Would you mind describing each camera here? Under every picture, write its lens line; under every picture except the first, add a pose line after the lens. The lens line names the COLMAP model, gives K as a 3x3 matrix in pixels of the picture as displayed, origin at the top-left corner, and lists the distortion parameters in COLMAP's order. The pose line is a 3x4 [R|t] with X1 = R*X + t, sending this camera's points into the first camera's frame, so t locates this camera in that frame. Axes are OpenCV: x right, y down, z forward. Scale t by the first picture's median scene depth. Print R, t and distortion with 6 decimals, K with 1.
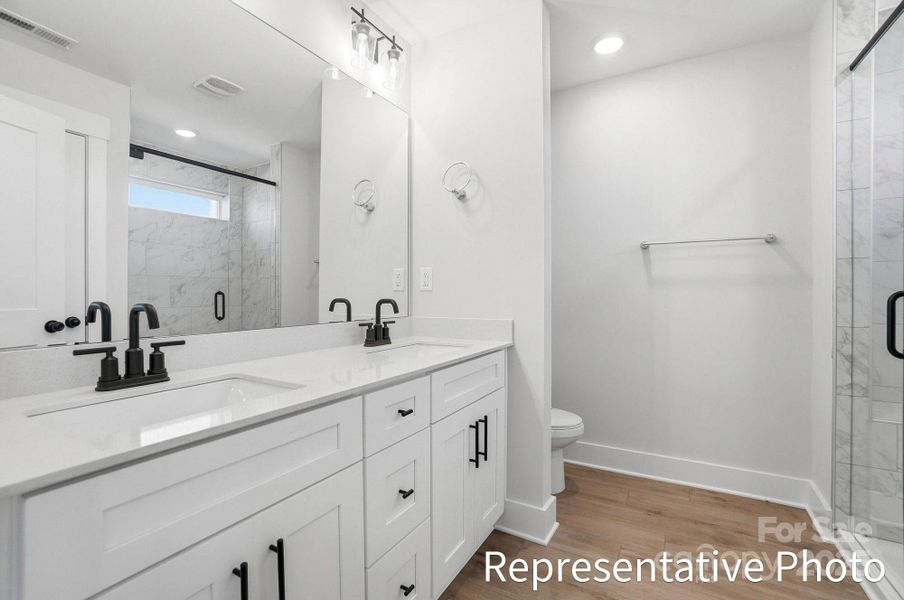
lens RADIAL K [[404.9, 0, 468.1], [0, 404.9, 292.1], [0, 0, 1]] dist [-0.044419, 0.014062]
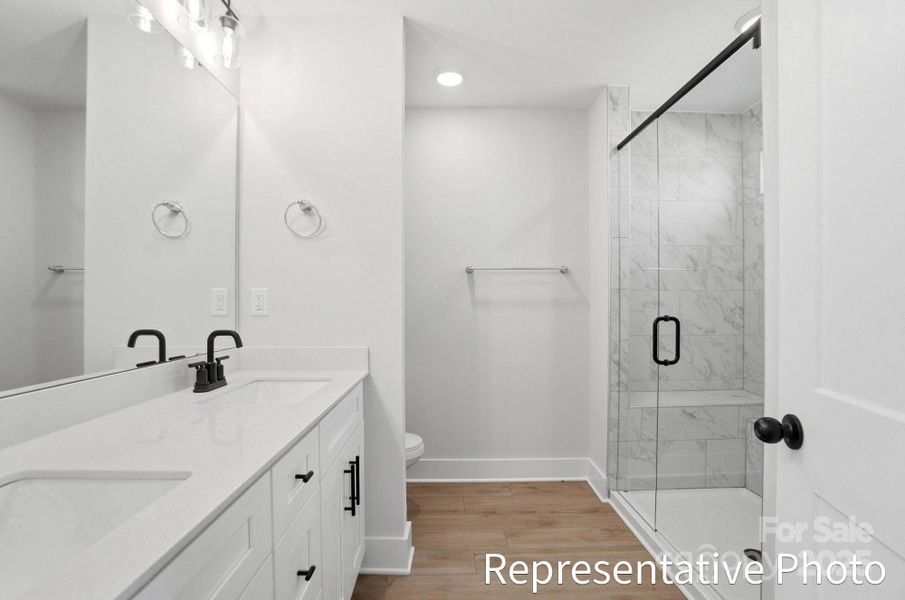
lens RADIAL K [[405.4, 0, 458.2], [0, 405.4, 301.4], [0, 0, 1]] dist [-0.044419, 0.014062]
pose [[0.863809, 0.004688, 0.503798, -0.186321], [-0.006217, 0.999980, 0.001355, -0.040181], [-0.503781, -0.004303, 0.863821, 0.081699]]
